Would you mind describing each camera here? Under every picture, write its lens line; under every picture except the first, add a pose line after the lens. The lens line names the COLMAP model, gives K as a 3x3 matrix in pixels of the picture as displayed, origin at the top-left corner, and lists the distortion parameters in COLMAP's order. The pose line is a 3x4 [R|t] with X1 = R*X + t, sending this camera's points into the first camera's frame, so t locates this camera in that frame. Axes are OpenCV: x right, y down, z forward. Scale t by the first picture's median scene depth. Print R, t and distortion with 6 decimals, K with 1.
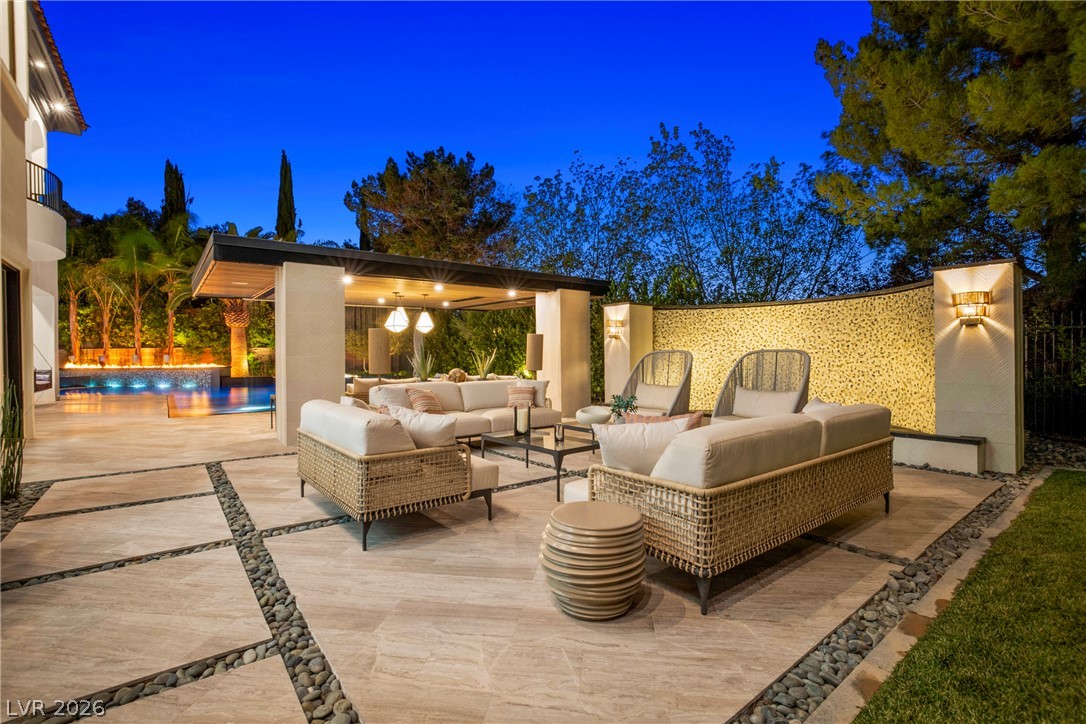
lens RADIAL K [[488.5, 0, 546.3], [0, 488.5, 359.4], [0, 0, 1]] dist [-0.019026, -0.000154]
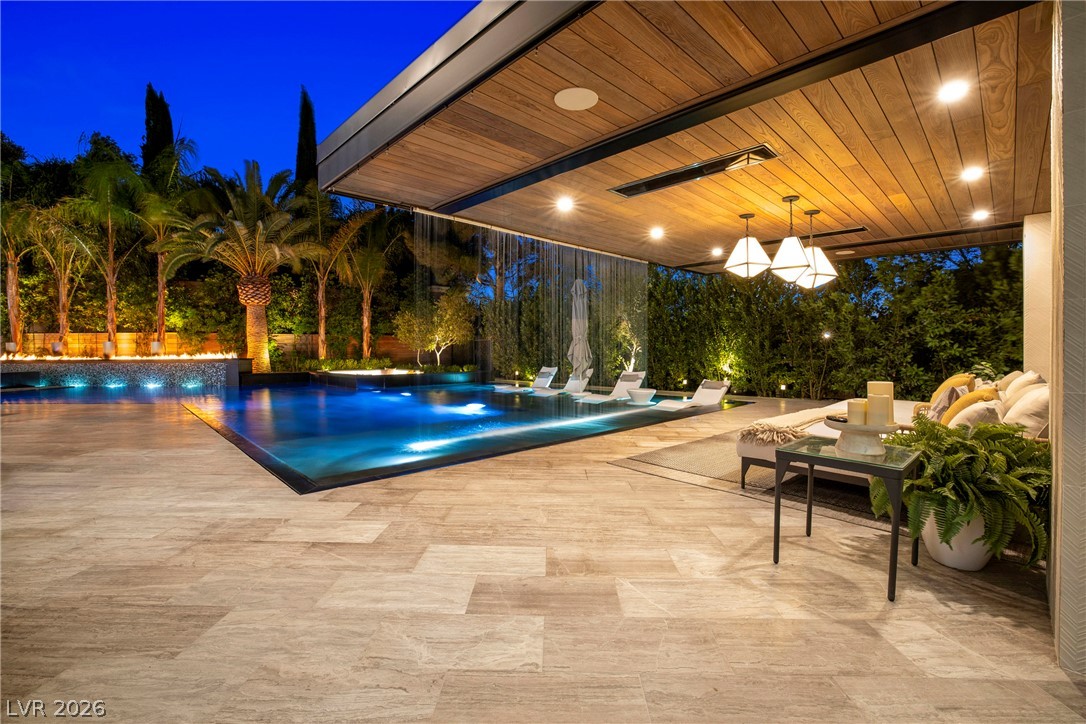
lens RADIAL K [[460.5, 0, 538.7], [0, 460.5, 359.0], [0, 0, 1]] dist [-0.031469, 0.006997]
pose [[0.995975, 0.003707, 0.089555, -0.270794], [-0.004684, 0.999932, 0.010703, 0.005833], [-0.089510, -0.011080, 0.995924, 0.271676]]
